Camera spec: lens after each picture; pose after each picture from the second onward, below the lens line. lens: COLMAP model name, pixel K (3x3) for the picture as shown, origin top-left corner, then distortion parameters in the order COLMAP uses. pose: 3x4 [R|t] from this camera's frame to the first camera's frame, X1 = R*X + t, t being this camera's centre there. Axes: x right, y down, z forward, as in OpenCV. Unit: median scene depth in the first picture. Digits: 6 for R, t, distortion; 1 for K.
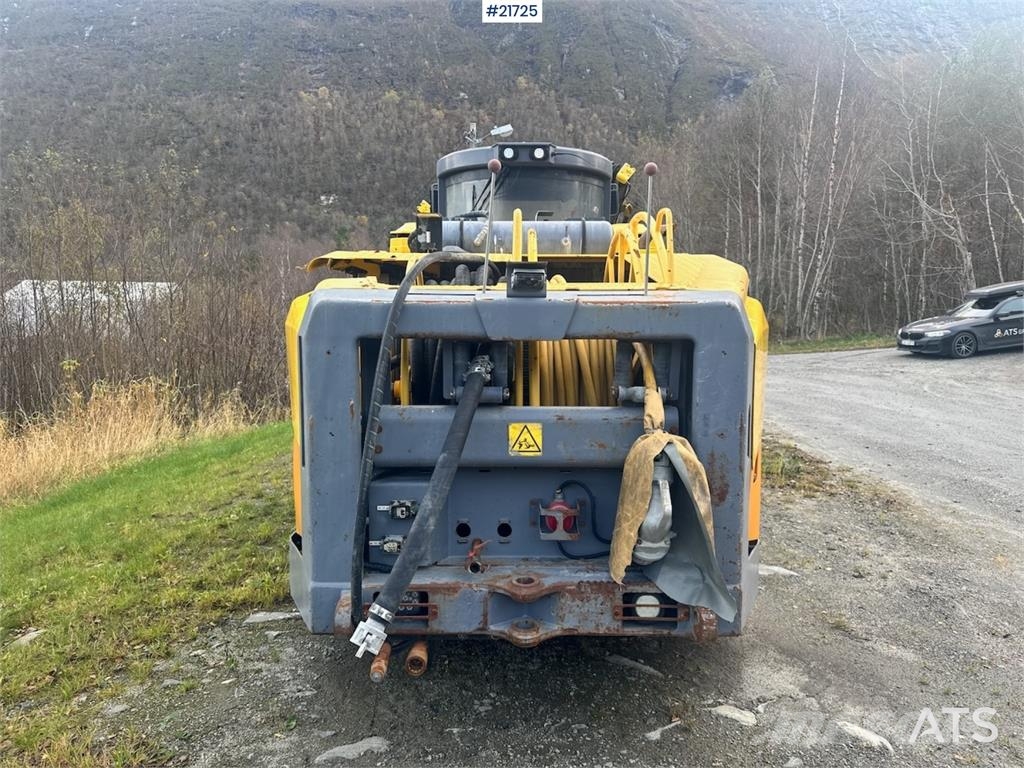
lens RADIAL K [[720.6, 0, 513.7], [0, 720.6, 386.4], [0, 0, 1]] dist [0.099047, -0.153388]
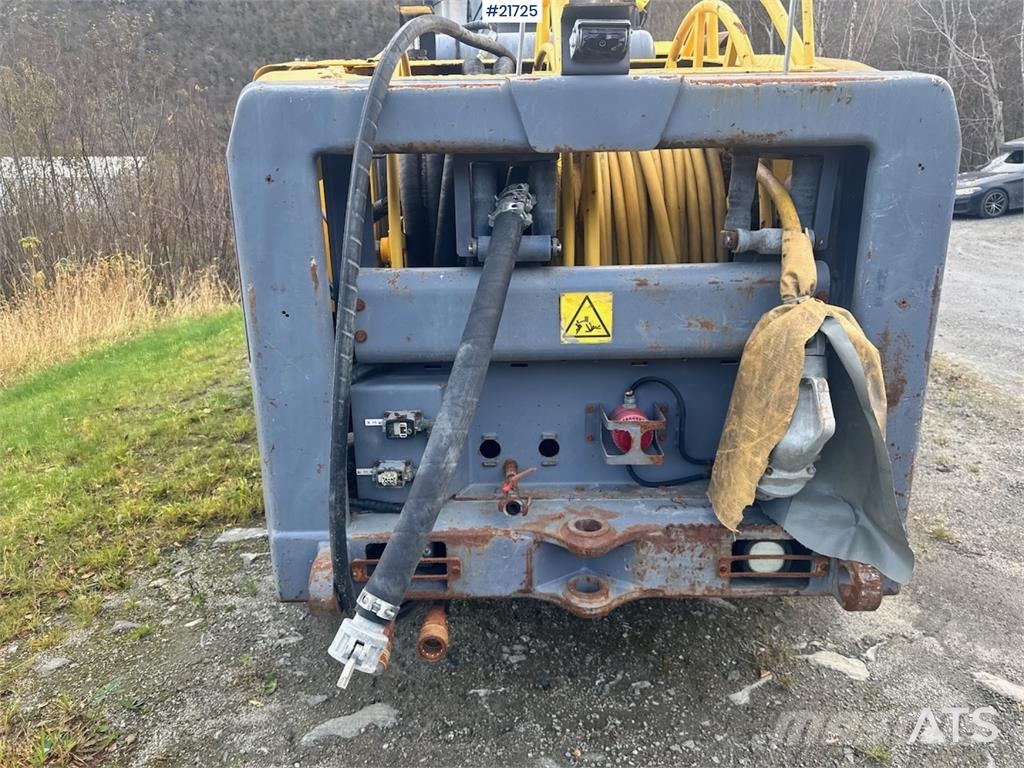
lens RADIAL K [[719.7, 0, 506.3], [0, 719.7, 390.3], [0, 0, 1]] dist [0.095463, -0.130704]
pose [[0.999826, -0.018637, -0.000728, -0.050419], [0.018475, 0.984307, 0.175495, 0.020293], [-0.002554, -0.175478, 0.984480, 0.312166]]
